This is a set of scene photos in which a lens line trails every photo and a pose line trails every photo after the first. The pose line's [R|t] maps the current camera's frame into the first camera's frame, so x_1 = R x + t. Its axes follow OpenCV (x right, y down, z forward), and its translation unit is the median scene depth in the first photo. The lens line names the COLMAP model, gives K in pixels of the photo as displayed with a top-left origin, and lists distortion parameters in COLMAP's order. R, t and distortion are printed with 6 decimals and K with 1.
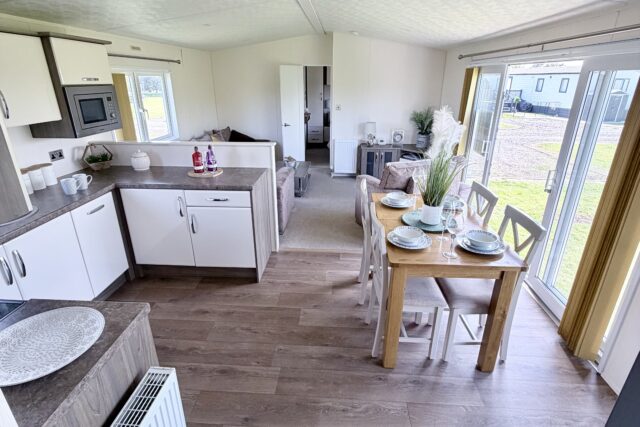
lens RADIAL K [[338.9, 0, 321.8], [0, 338.9, 212.5], [0, 0, 1]] dist [-0.003734, 0.001127]
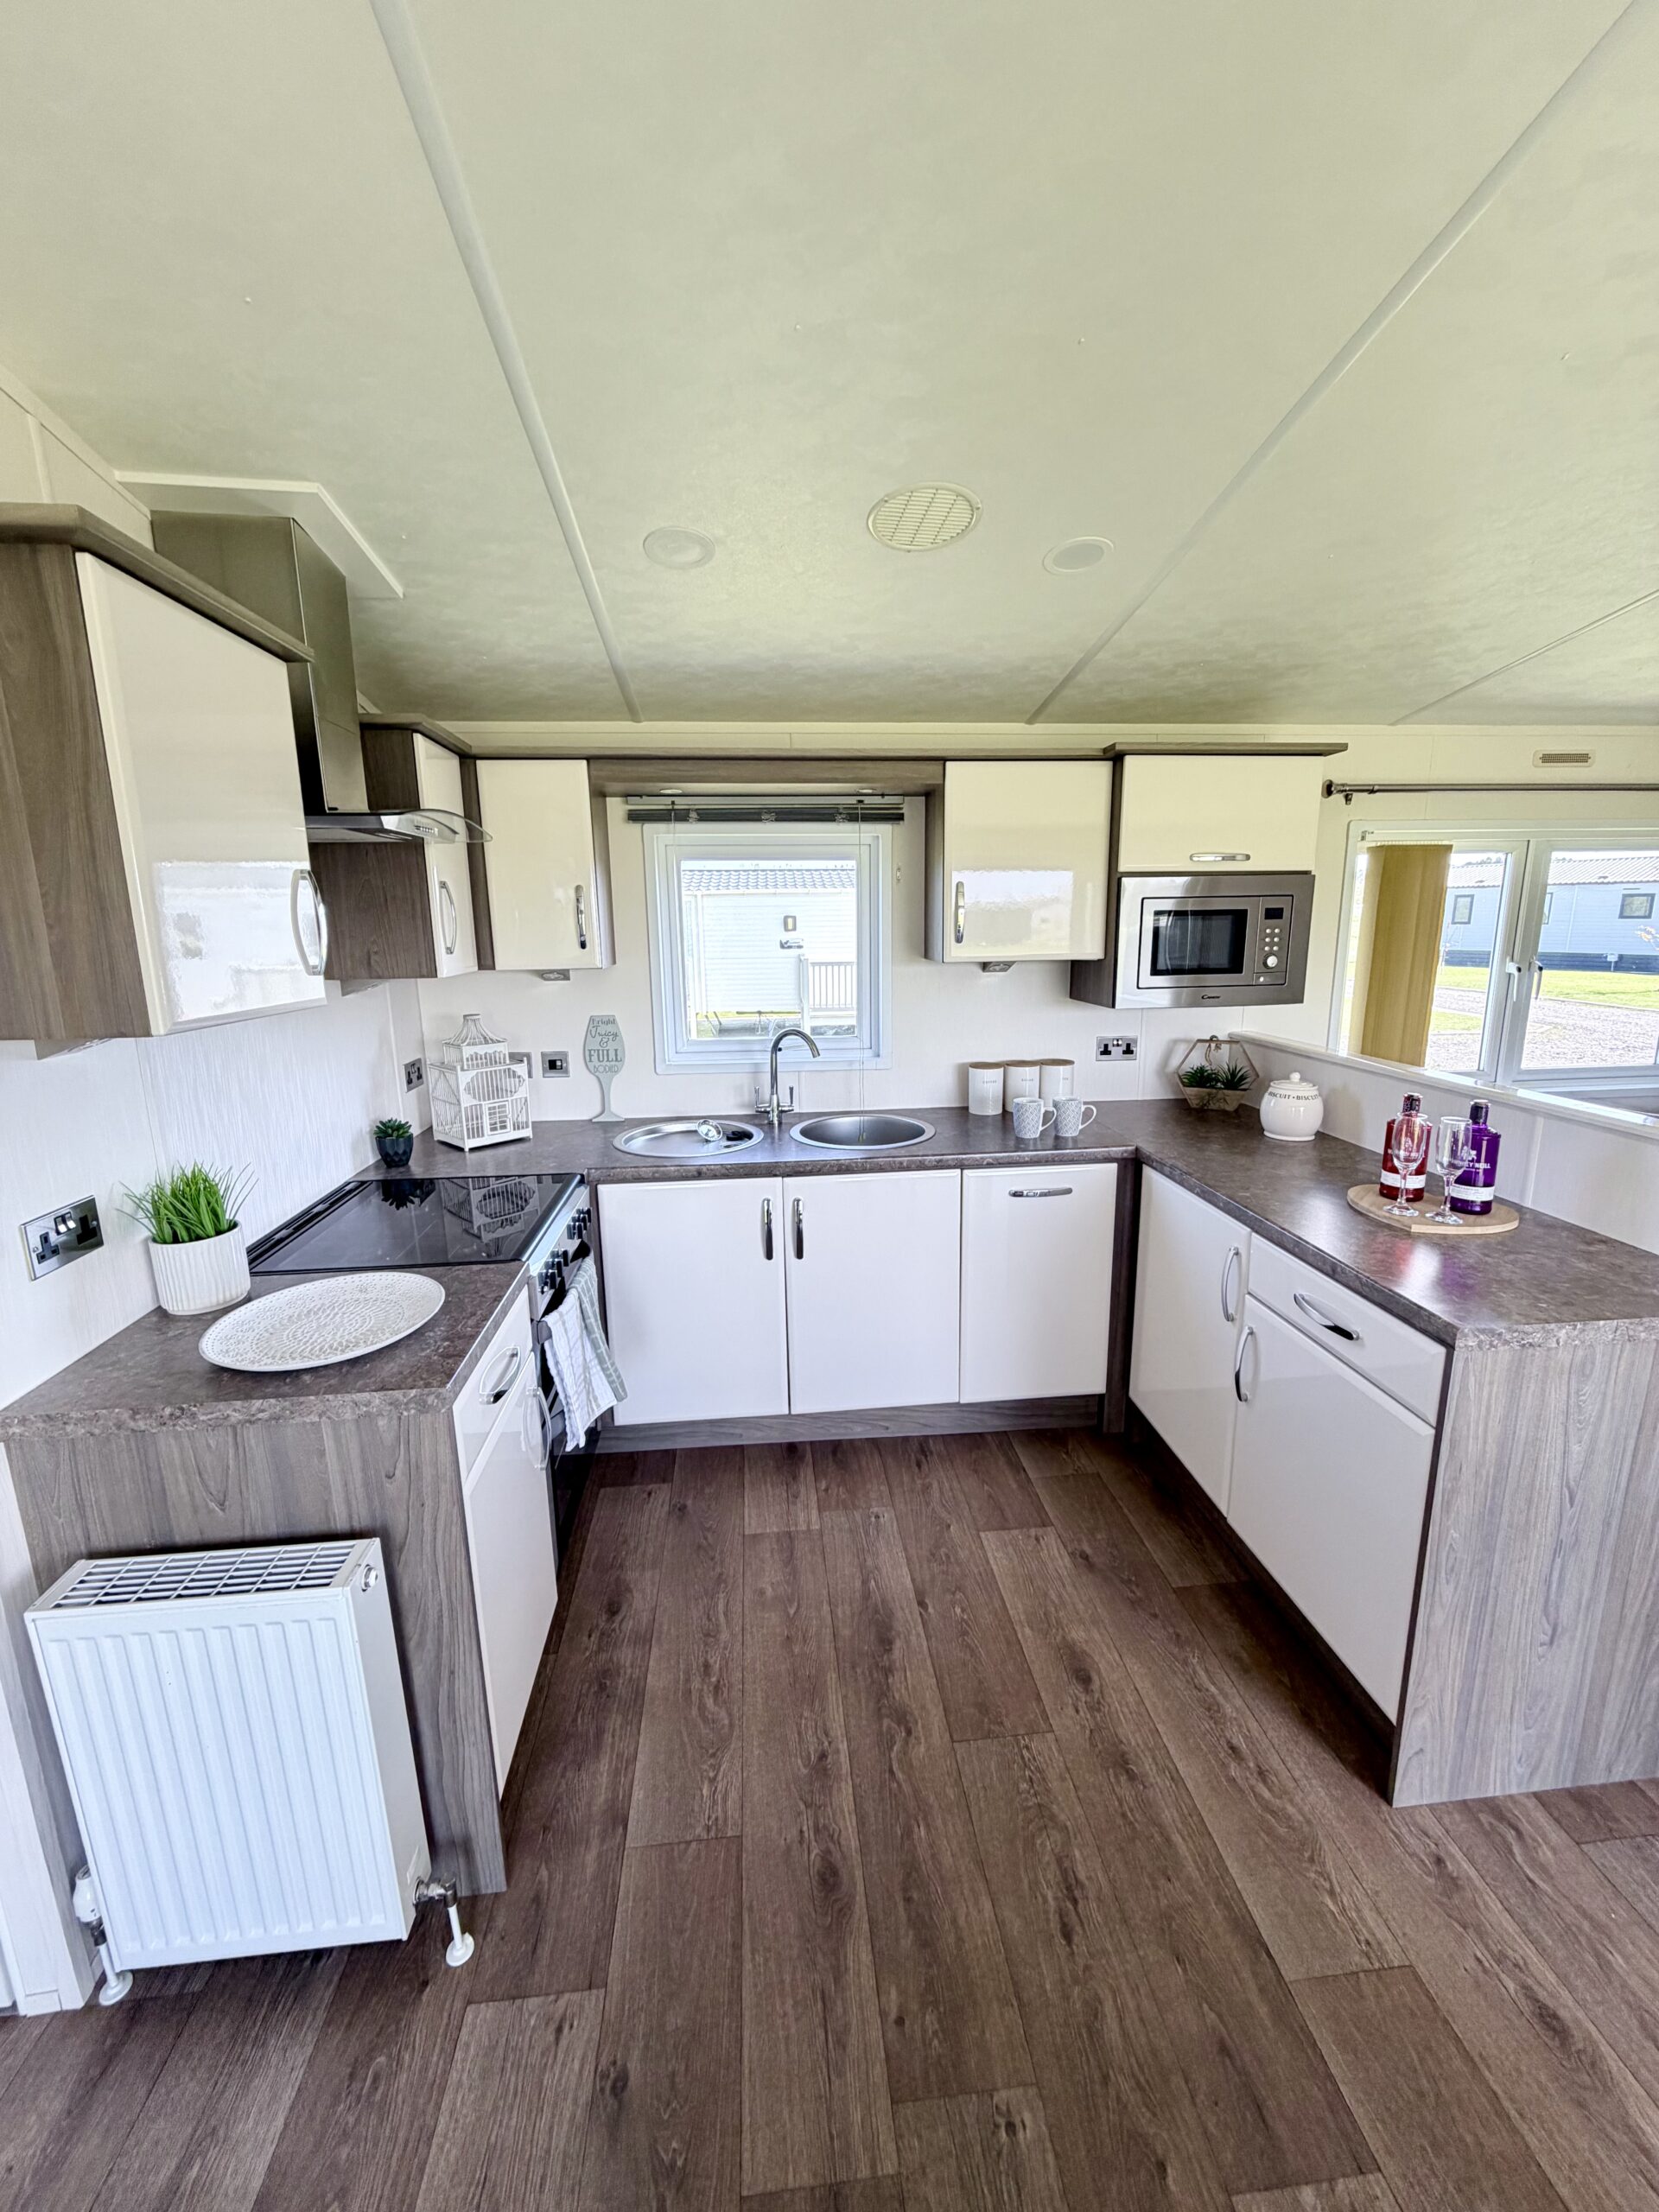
lens RADIAL K [[878.5, 0, 834.2], [0, 878.5, 1101.0], [0, 0, 1]] dist [0.001045, -0.000536]
pose [[0.154532, 0.193357, -0.968882, 0.172977], [-0.349131, 0.928078, 0.129529, -0.121803], [0.924244, 0.318251, 0.210924, 0.462252]]
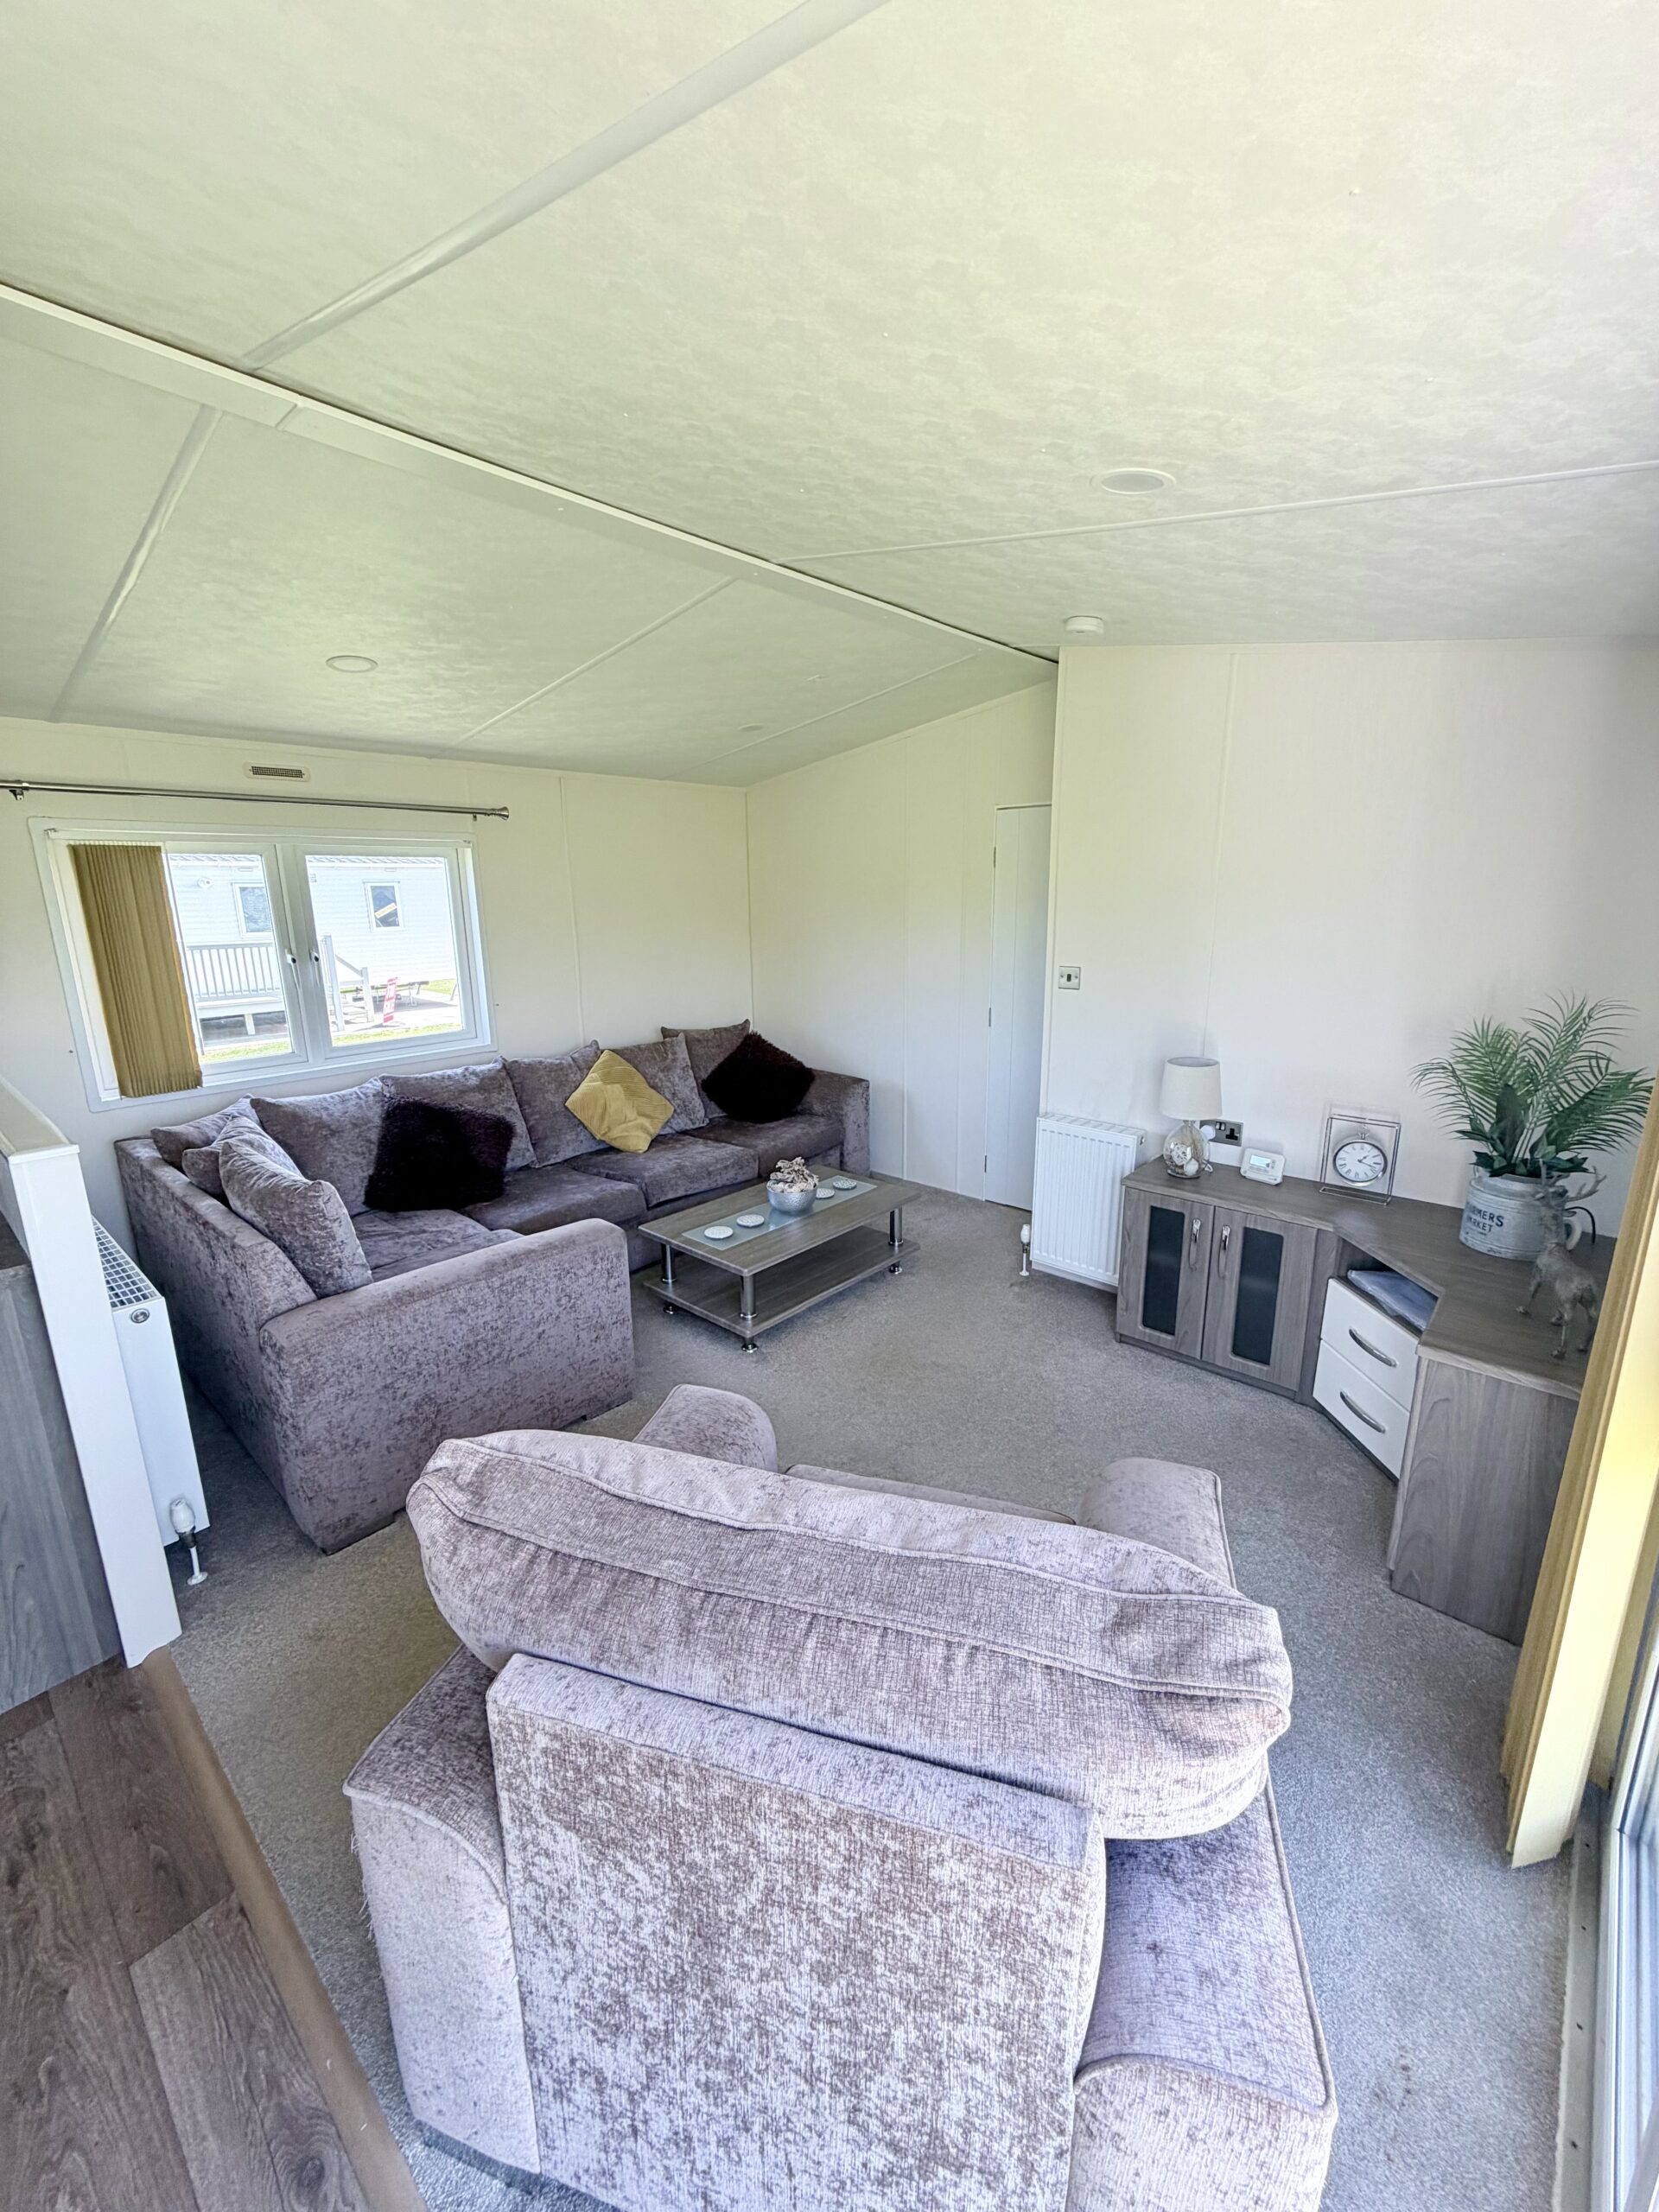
lens RADIAL K [[878.5, 0, 840.0], [0, 878.5, 1104.6], [0, 0, 1]] dist [0.001045, -0.000536]
pose [[0.788630, 0.138508, -0.599065, 0.534885], [-0.214908, 0.974940, -0.057500, -0.310678], [0.576088, 0.174090, 0.798633, 0.888110]]
